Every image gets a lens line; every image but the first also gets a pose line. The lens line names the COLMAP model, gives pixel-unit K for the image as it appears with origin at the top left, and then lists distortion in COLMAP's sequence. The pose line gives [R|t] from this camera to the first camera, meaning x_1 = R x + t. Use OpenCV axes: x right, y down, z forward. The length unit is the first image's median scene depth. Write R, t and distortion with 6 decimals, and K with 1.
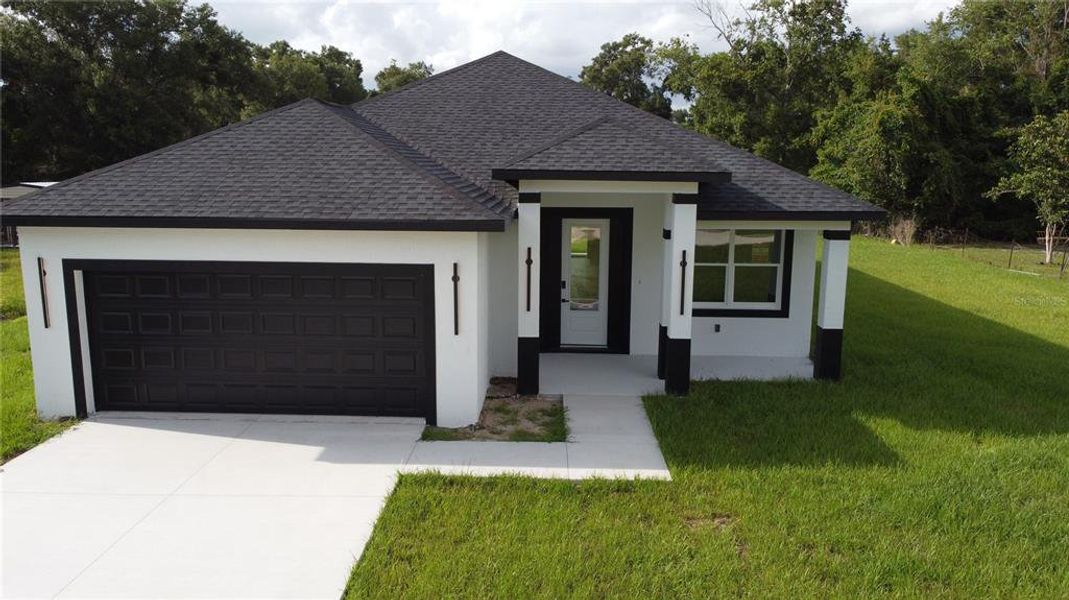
lens RADIAL K [[810.3, 0, 524.2], [0, 810.3, 299.8], [0, 0, 1]] dist [0.008044, -0.005378]
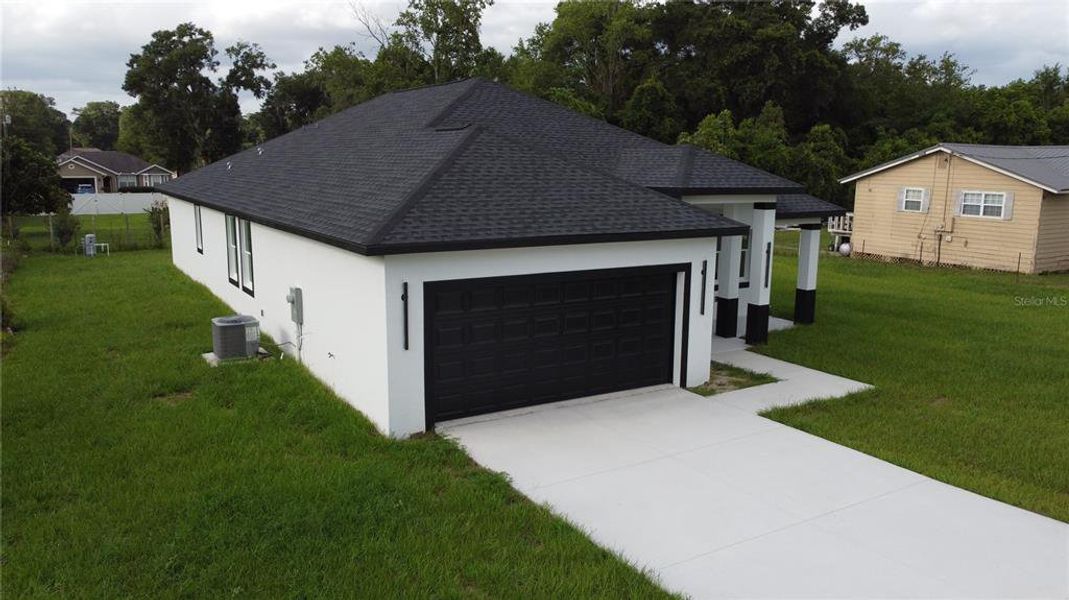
lens RADIAL K [[811.0, 0, 524.6], [0, 811.0, 298.2], [0, 0, 1]] dist [0.004564, -0.003286]
pose [[0.835337, -0.092560, 0.541889, -0.858304], [0.090528, 0.995427, 0.030477, -0.041445], [-0.542233, 0.023597, 0.839897, 0.037714]]
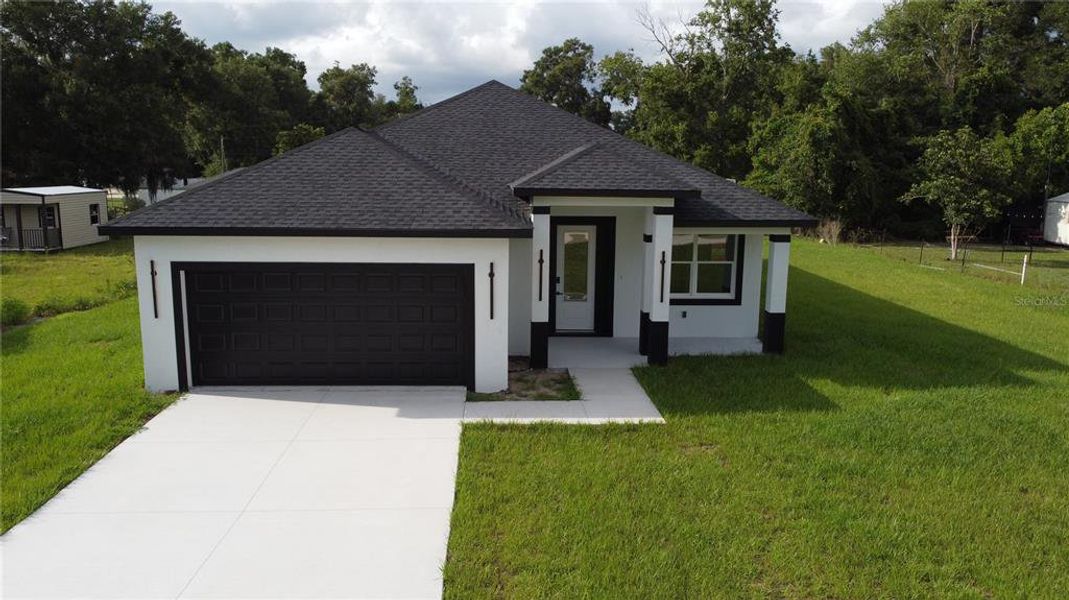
lens RADIAL K [[810.3, 0, 524.2], [0, 810.3, 299.8], [0, 0, 1]] dist [0.008044, -0.005378]
pose [[0.997017, -0.010731, 0.076438, -0.107037], [0.010694, 0.999942, 0.000894, 0.010174], [-0.076443, -0.000073, 0.997074, -0.223523]]
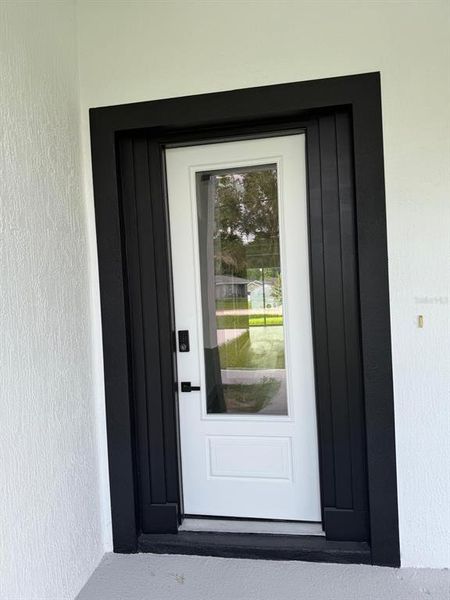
lens RADIAL K [[420.4, 0, 223.5], [0, 420.4, 302.1], [0, 0, 1]] dist [0.070904, -0.097949]
pose [[0.992557, -0.052164, -0.110040, 0.098817], [0.036385, 0.989367, -0.140814, -0.010017], [0.116215, 0.135762, 0.983902, 0.933319]]
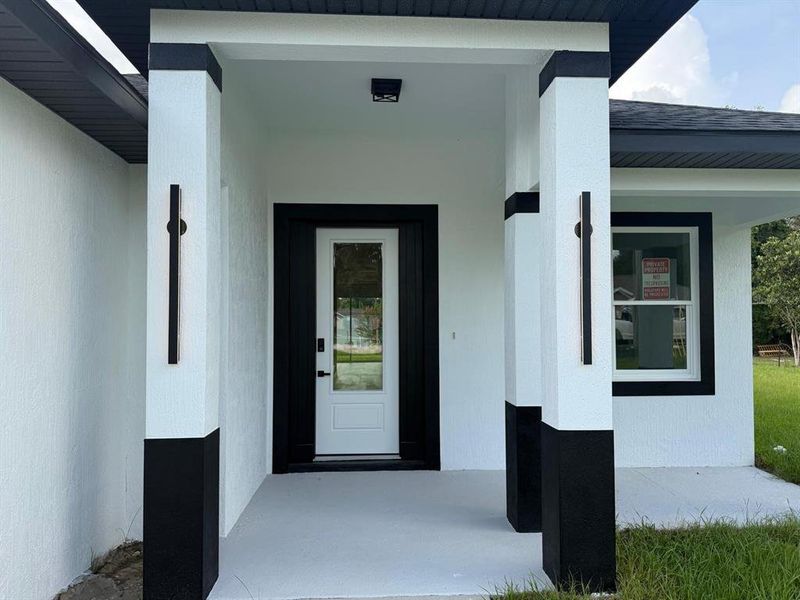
lens RADIAL K [[560.5, 0, 400.1], [0, 560.5, 303.3], [0, 0, 1]] dist [0.070904, -0.097949]
pose [[0.995729, -0.007170, 0.092050, 0.077477], [0.025899, 0.978642, -0.203935, 0.039113], [-0.088622, 0.205448, 0.974647, 0.690508]]
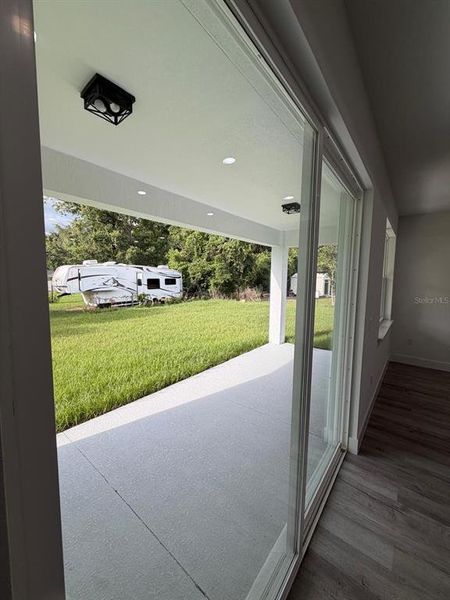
lens RADIAL K [[238.0, 0, 225.0], [0, 238.0, 300.0], [0, 0, 1]] dist [0.001203, -0.000218]
pose [[0.597991, -0.072769, 0.798193, 0.018184], [0.131275, 0.991314, -0.007974, -0.221825], [-0.790679, 0.109551, 0.602350, 2.103686]]
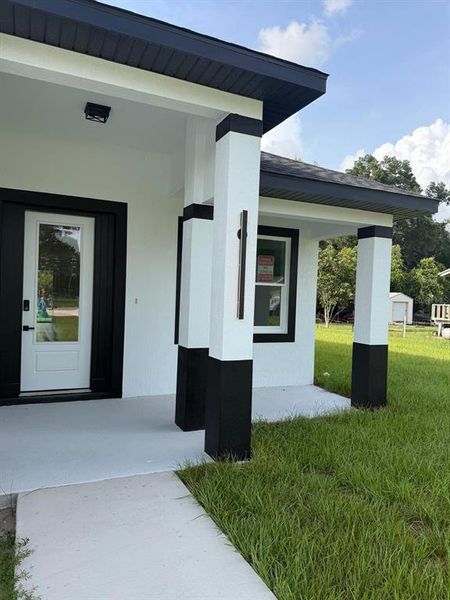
lens RADIAL K [[420.4, 0, 223.5], [0, 420.4, 302.1], [0, 0, 1]] dist [0.070904, -0.097949]
pose [[0.892386, 0.017661, 0.450928, 0.039814], [0.051418, 0.988747, -0.140482, 0.045120], [-0.448335, 0.148550, 0.881436, 0.676400]]
